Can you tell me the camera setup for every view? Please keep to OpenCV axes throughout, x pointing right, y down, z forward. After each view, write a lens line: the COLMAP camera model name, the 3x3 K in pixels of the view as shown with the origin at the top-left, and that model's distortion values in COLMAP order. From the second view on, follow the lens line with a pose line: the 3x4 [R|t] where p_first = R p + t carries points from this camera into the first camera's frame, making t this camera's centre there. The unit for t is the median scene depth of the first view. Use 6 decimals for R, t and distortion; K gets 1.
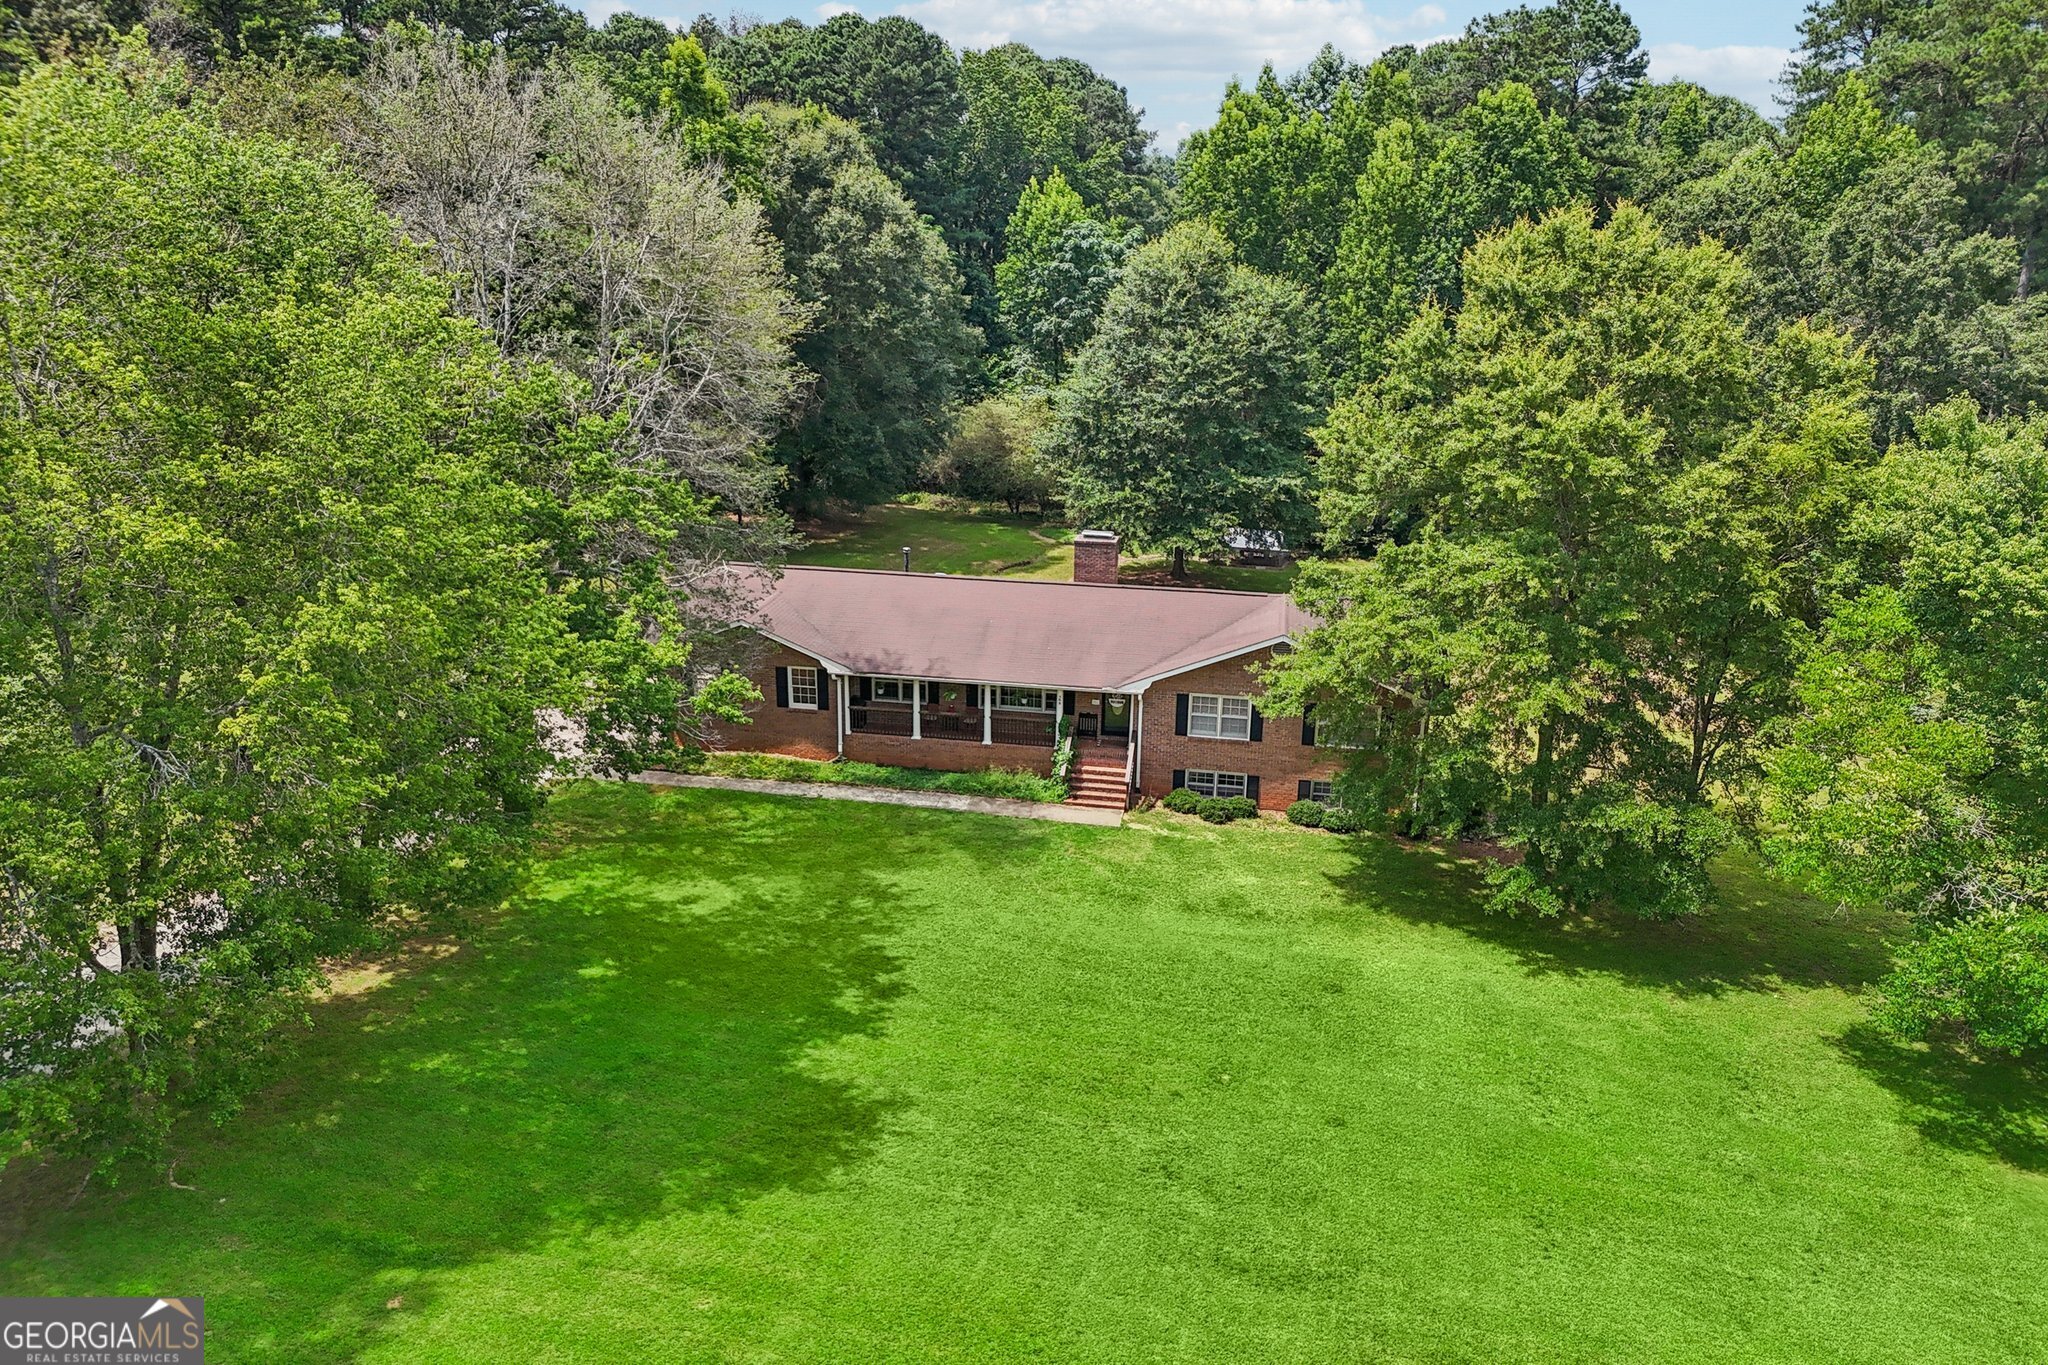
lens RADIAL K [[1491.5, 0, 1024.0], [0, 1491.5, 682.5], [0, 0, 1]] dist [0.058615, -0.049980]
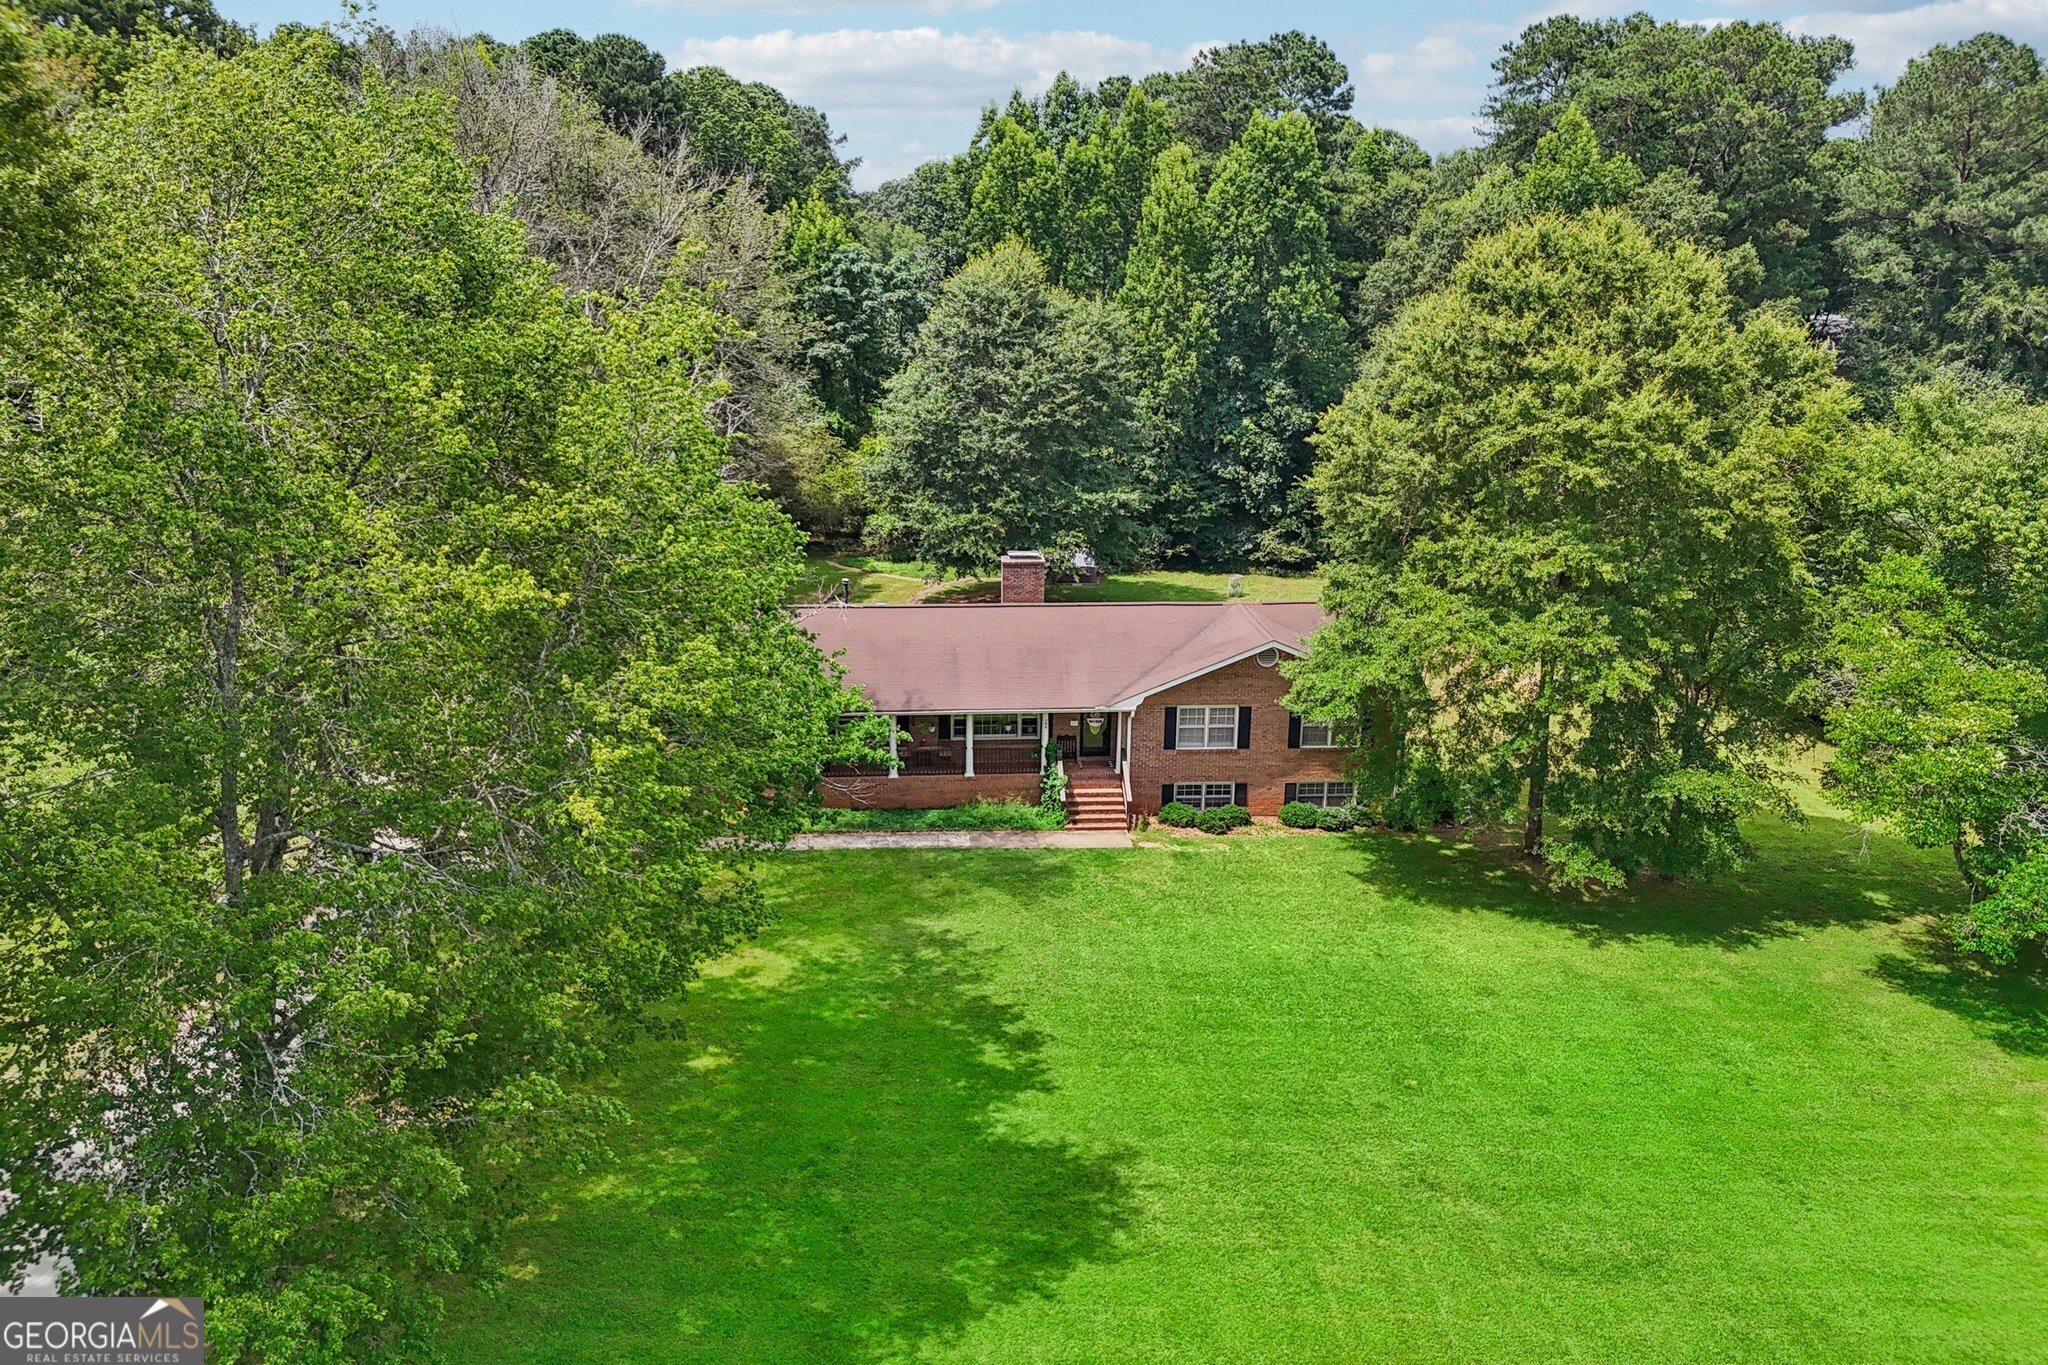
lens RADIAL K [[1491.5, 0, 1024.0], [0, 1491.5, 682.5], [0, 0, 1]] dist [0.058615, -0.049980]
pose [[0.970064, -0.075945, 0.230671, -0.214062], [0.080442, 0.996708, -0.010140, -0.006518], [-0.229142, 0.028392, 0.972979, 0.057543]]
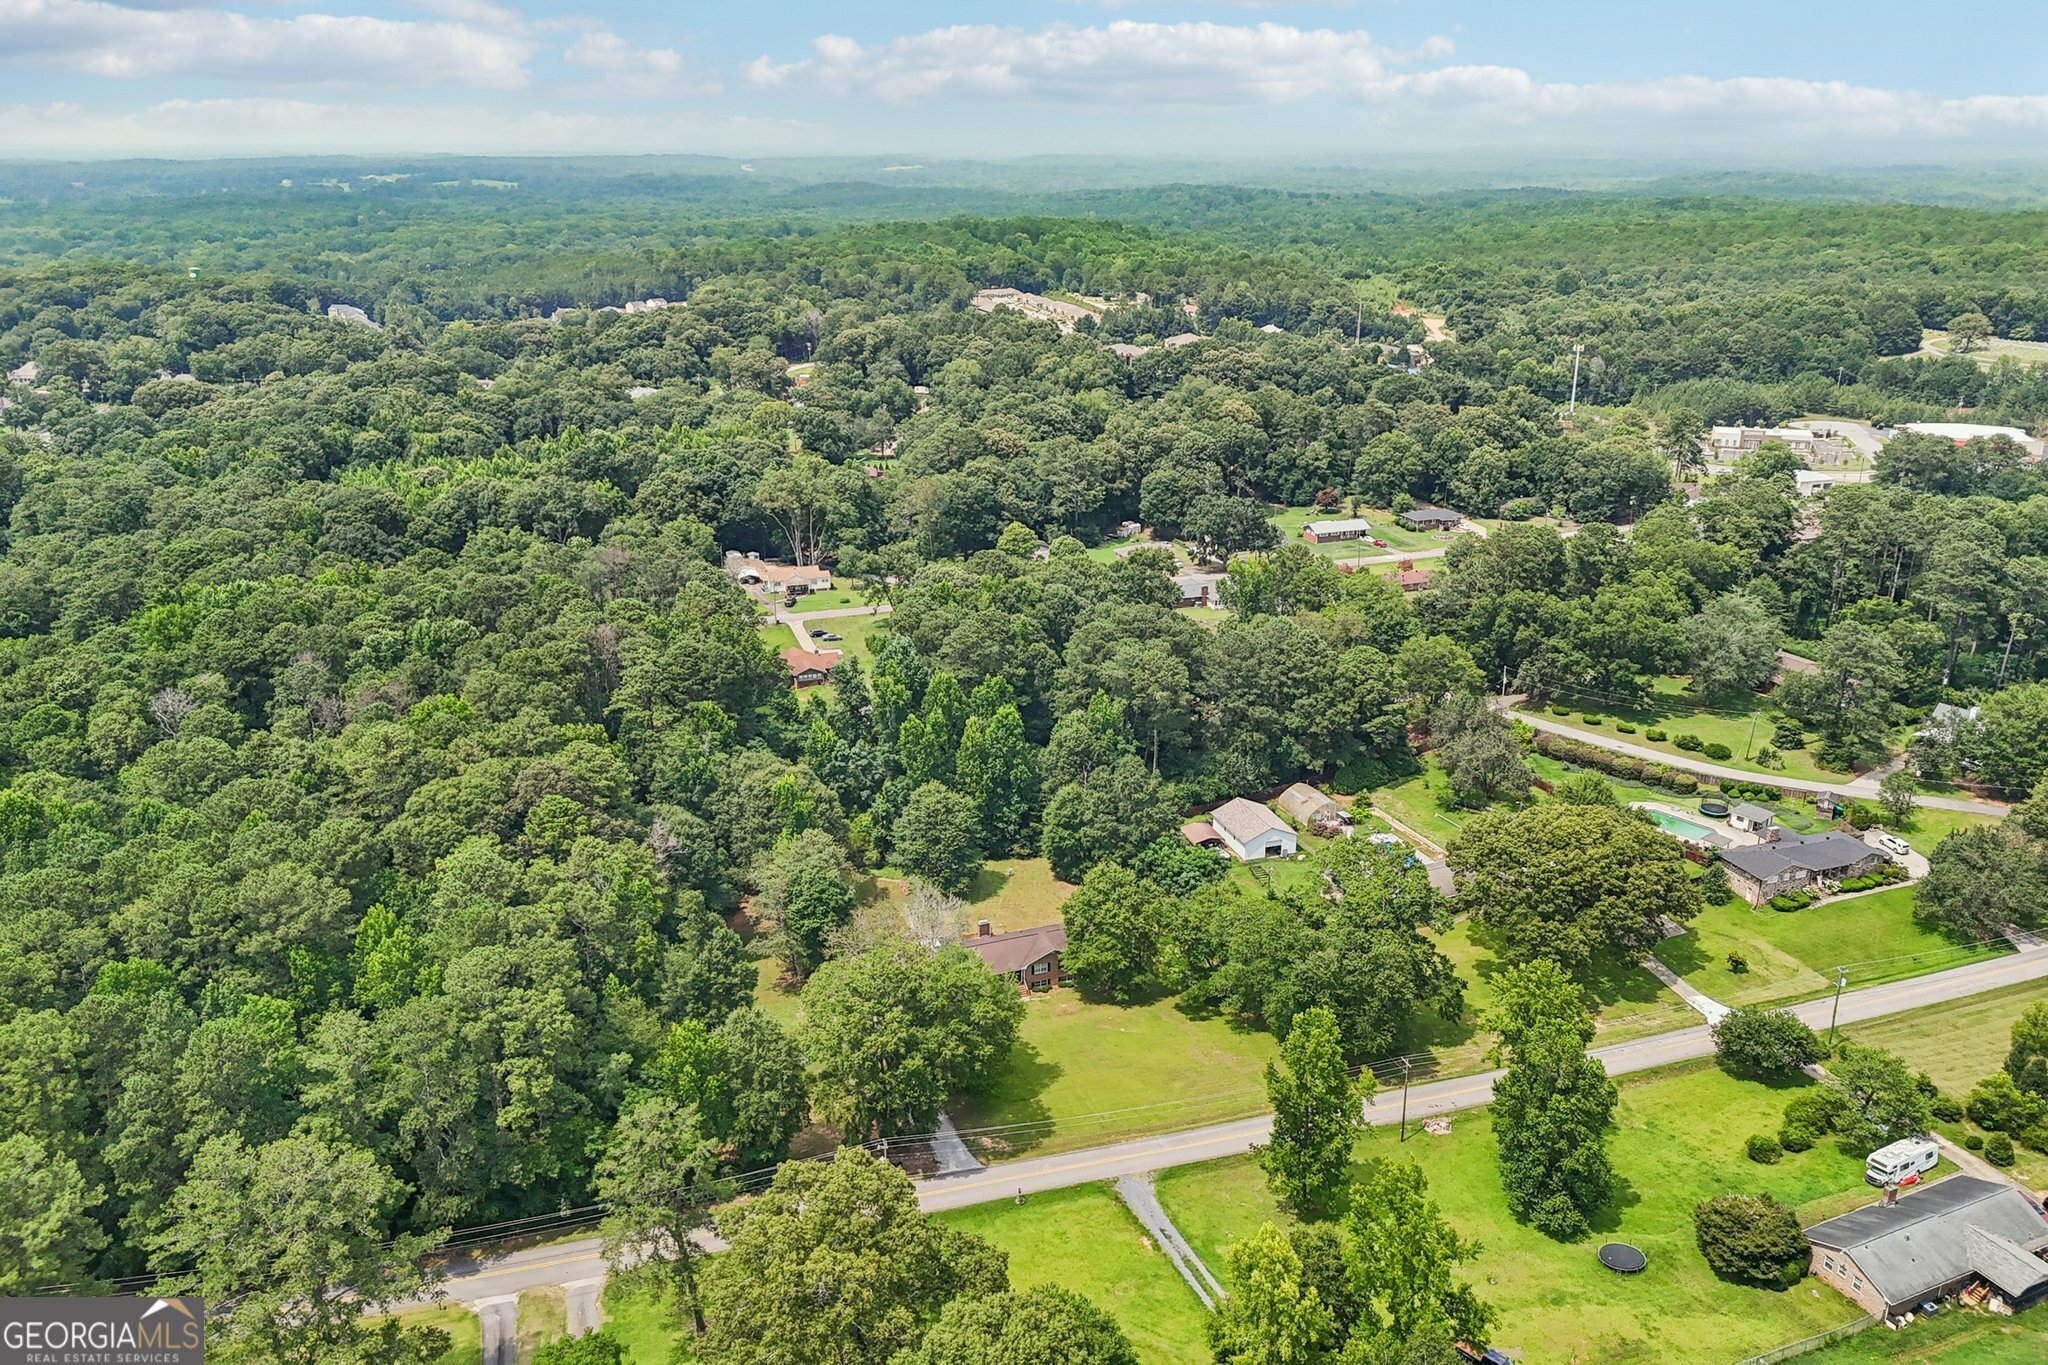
lens RADIAL K [[1505.7, 0, 1024.0], [0, 1505.7, 682.5], [0, 0, 1]] dist [0.056211, -0.066218]
pose [[0.864244, -0.182039, 0.468981, -1.815844], [0.175605, 0.982759, 0.057861, -1.054789], [-0.471428, 0.032349, 0.881311, -2.871374]]
